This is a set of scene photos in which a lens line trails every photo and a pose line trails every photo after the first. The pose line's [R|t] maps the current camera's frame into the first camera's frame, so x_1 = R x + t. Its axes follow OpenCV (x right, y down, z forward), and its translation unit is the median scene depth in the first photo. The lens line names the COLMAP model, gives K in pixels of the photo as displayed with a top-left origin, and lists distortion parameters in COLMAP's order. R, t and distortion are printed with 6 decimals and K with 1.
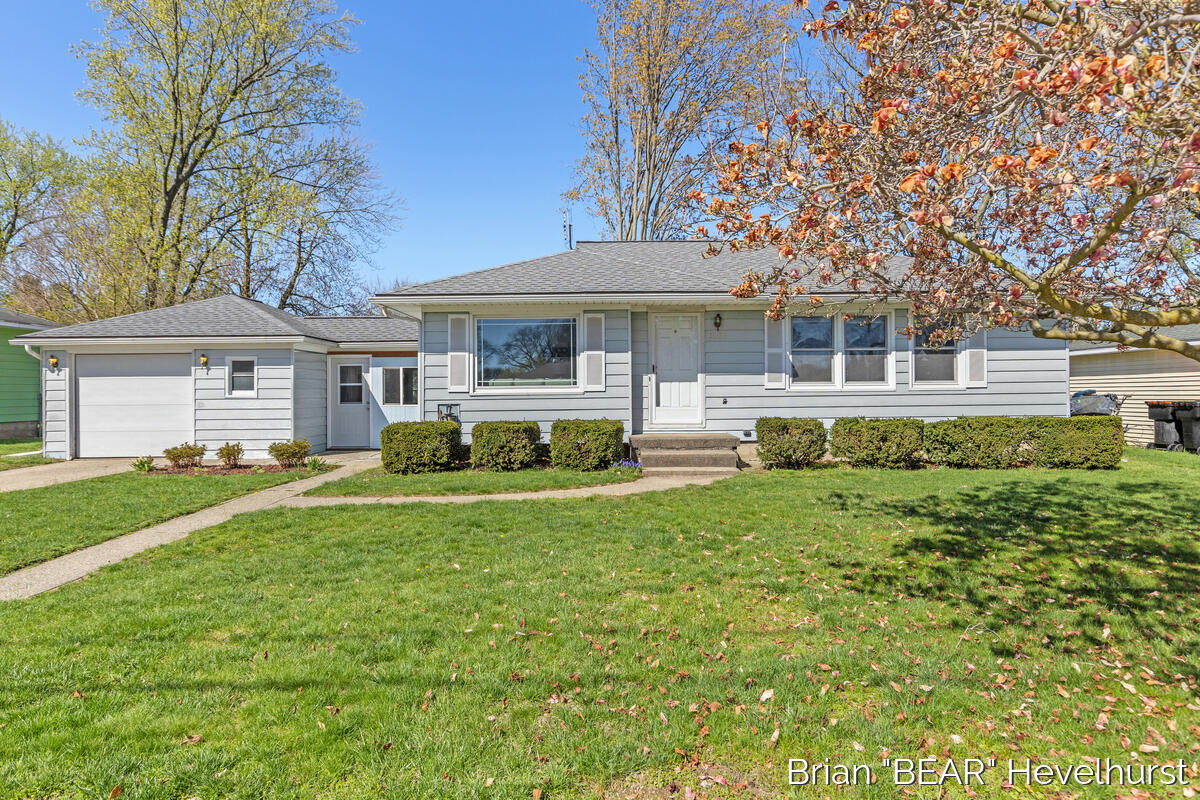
lens RADIAL K [[672.4, 0, 601.9], [0, 672.4, 395.3], [0, 0, 1]] dist [0.006335, 0.000174]
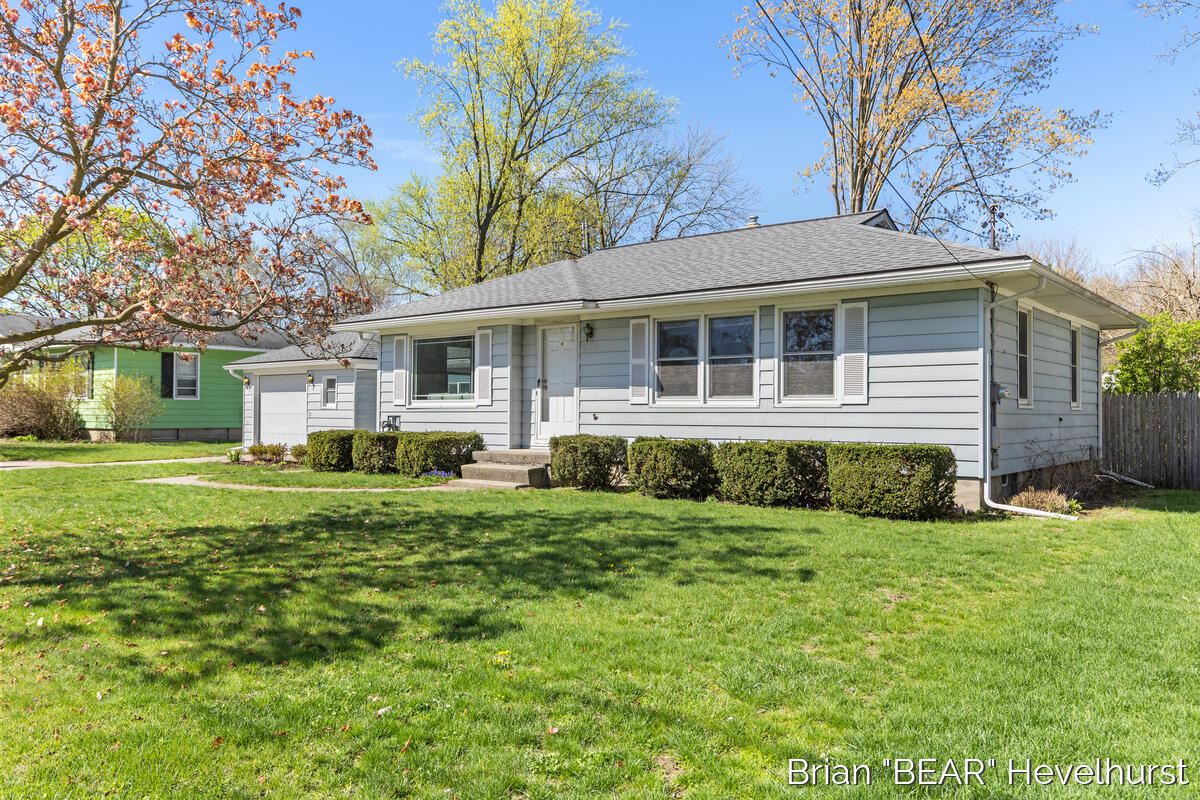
lens RADIAL K [[902.6, 0, 598.9], [0, 902.6, 402.9], [0, 0, 1]] dist [0.008907, 0.000700]
pose [[0.771642, 0.005307, -0.636035, 0.974540], [-0.007498, 0.999972, -0.000753, -0.009853], [0.636013, 0.005350, 0.771660, 0.042005]]
